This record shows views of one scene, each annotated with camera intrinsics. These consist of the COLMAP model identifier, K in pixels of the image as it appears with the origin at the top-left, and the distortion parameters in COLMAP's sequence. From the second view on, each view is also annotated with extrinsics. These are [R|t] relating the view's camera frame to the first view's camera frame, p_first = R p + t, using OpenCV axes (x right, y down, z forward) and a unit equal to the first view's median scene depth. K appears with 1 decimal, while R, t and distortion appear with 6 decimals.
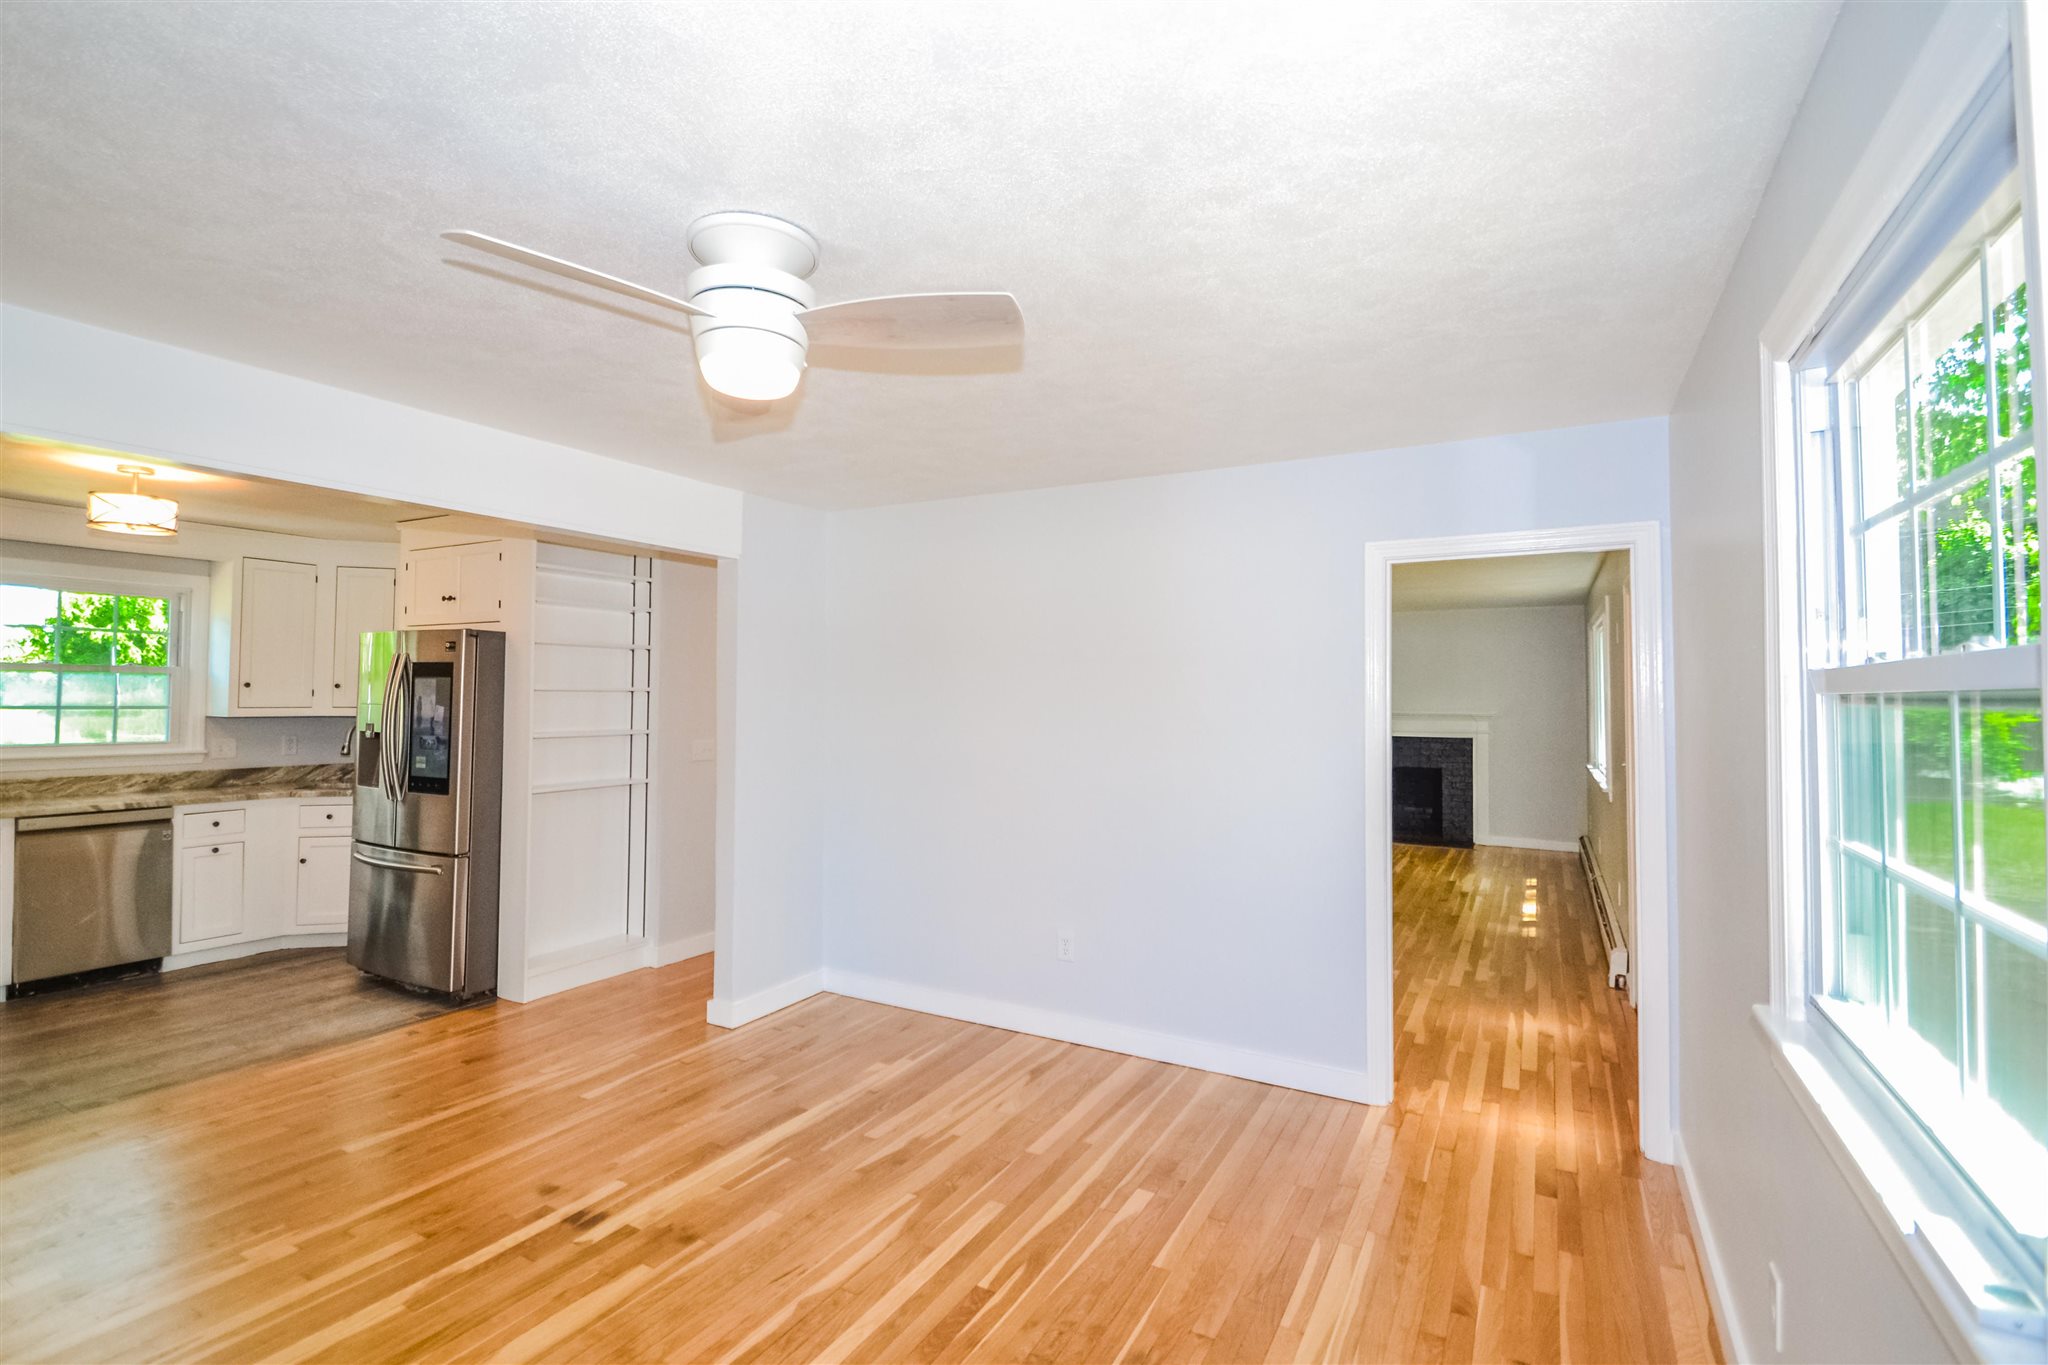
lens RADIAL K [[988.0, 0, 965.6], [0, 988.0, 661.8], [0, 0, 1]] dist [0.000675, -0.018147]
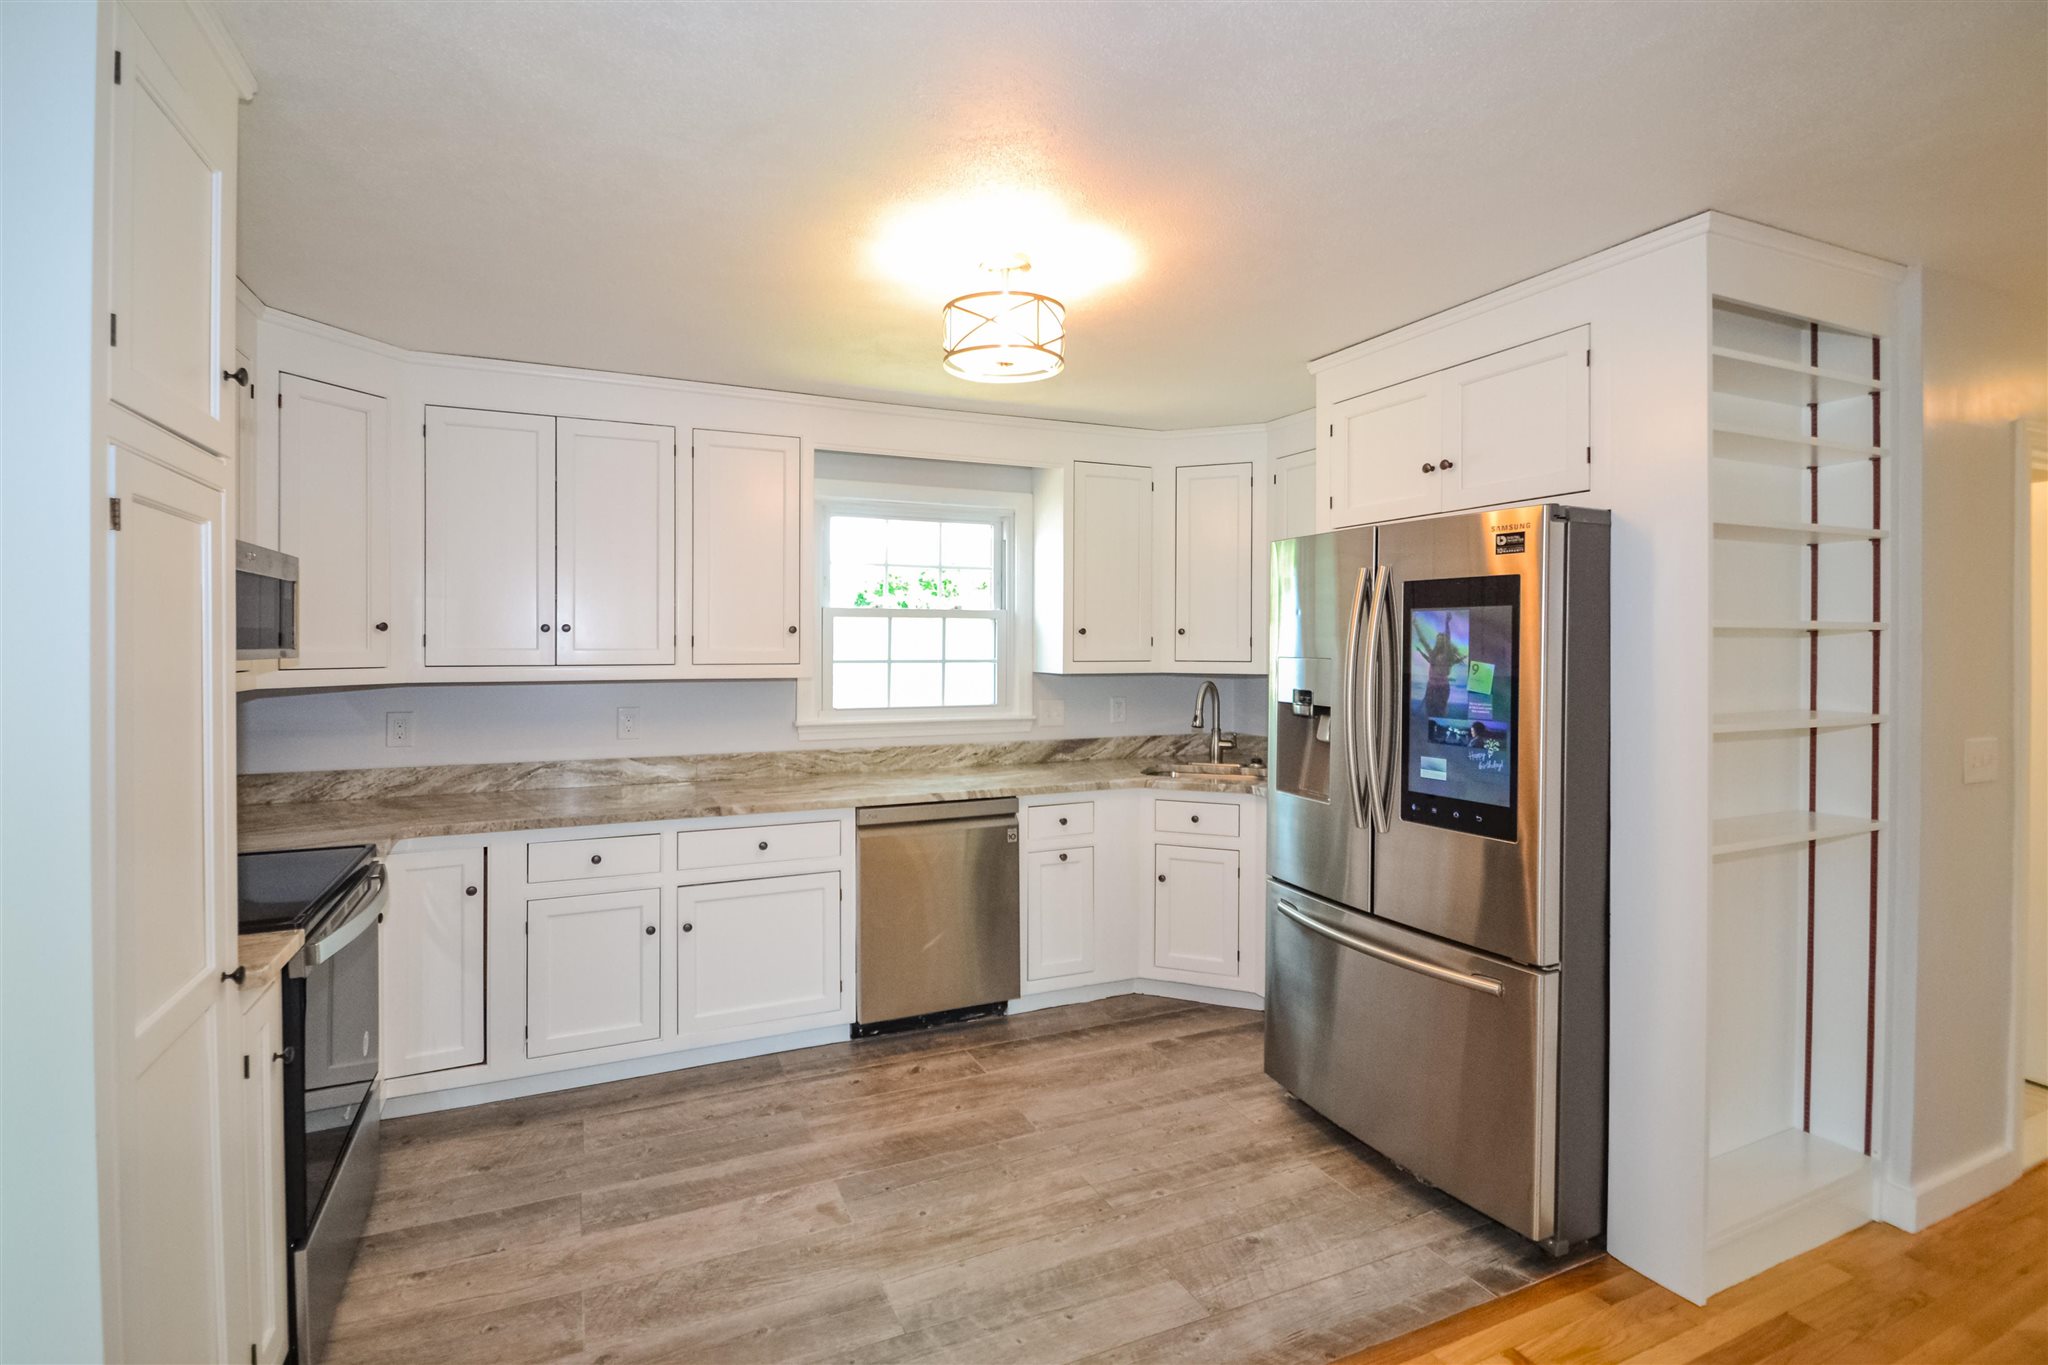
lens RADIAL K [[944.0, 0, 971.5], [0, 944.0, 649.8], [0, 0, 1]] dist [0.013677, -0.014097]
pose [[0.808778, -0.001982, -0.588111, -0.421964], [0.024900, 0.999213, 0.030875, 0.015107], [0.587587, -0.039615, 0.808191, 0.414093]]
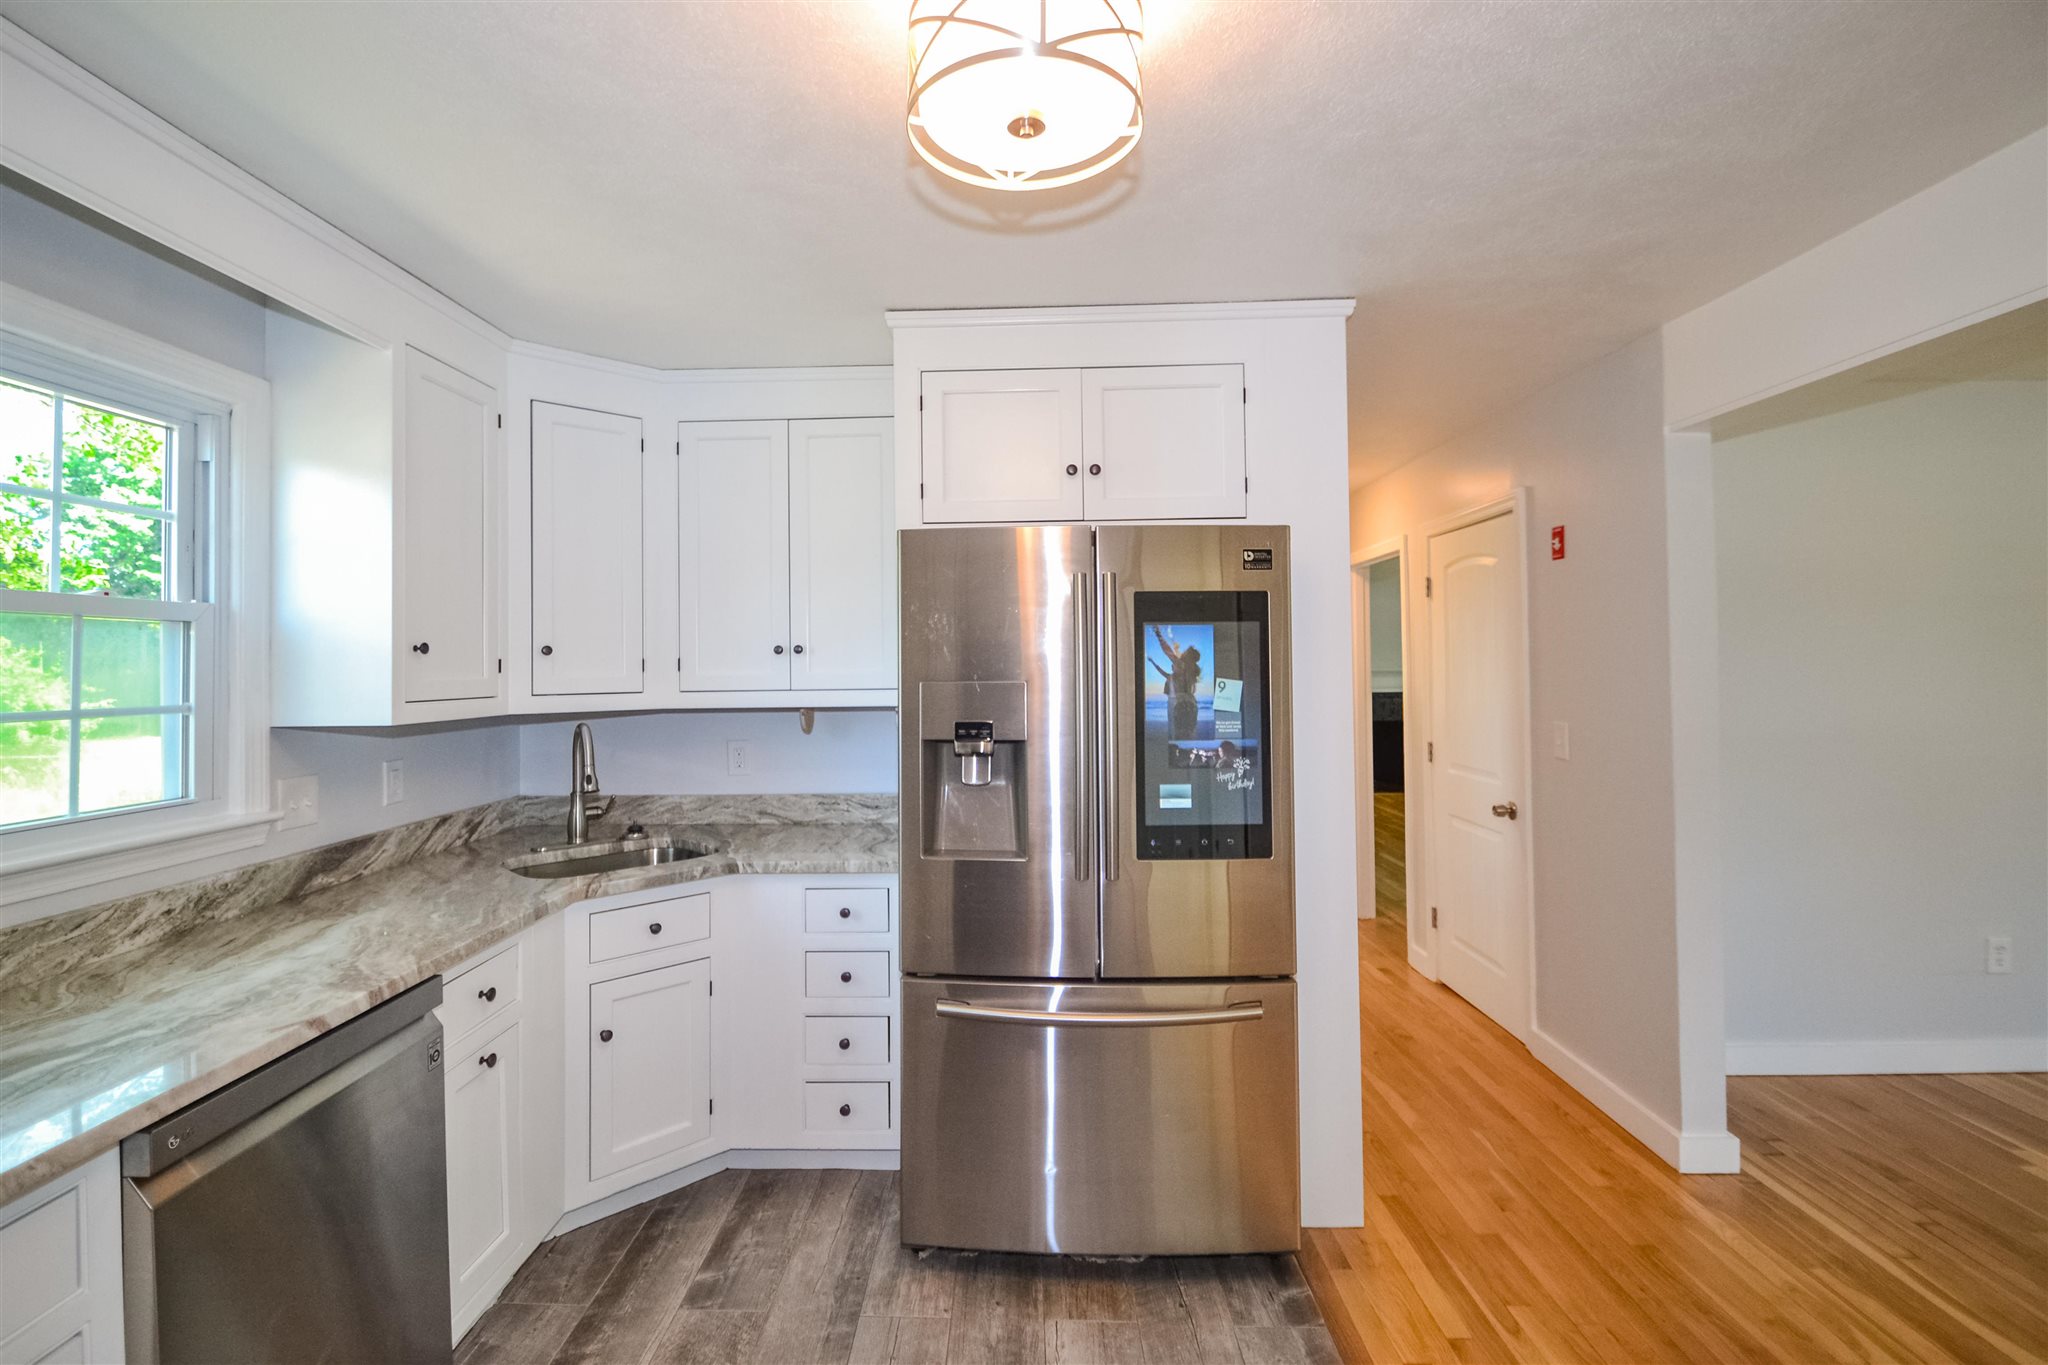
lens RADIAL K [[947.5, 0, 998.4], [0, 947.5, 648.1], [0, 0, 1]] dist [0.022234, -0.025640]
pose [[0.877461, -0.008807, 0.479567, -0.794333], [0.000124, 0.999836, 0.018133, 0.018607], [-0.479647, -0.015851, 0.877318, 0.587273]]
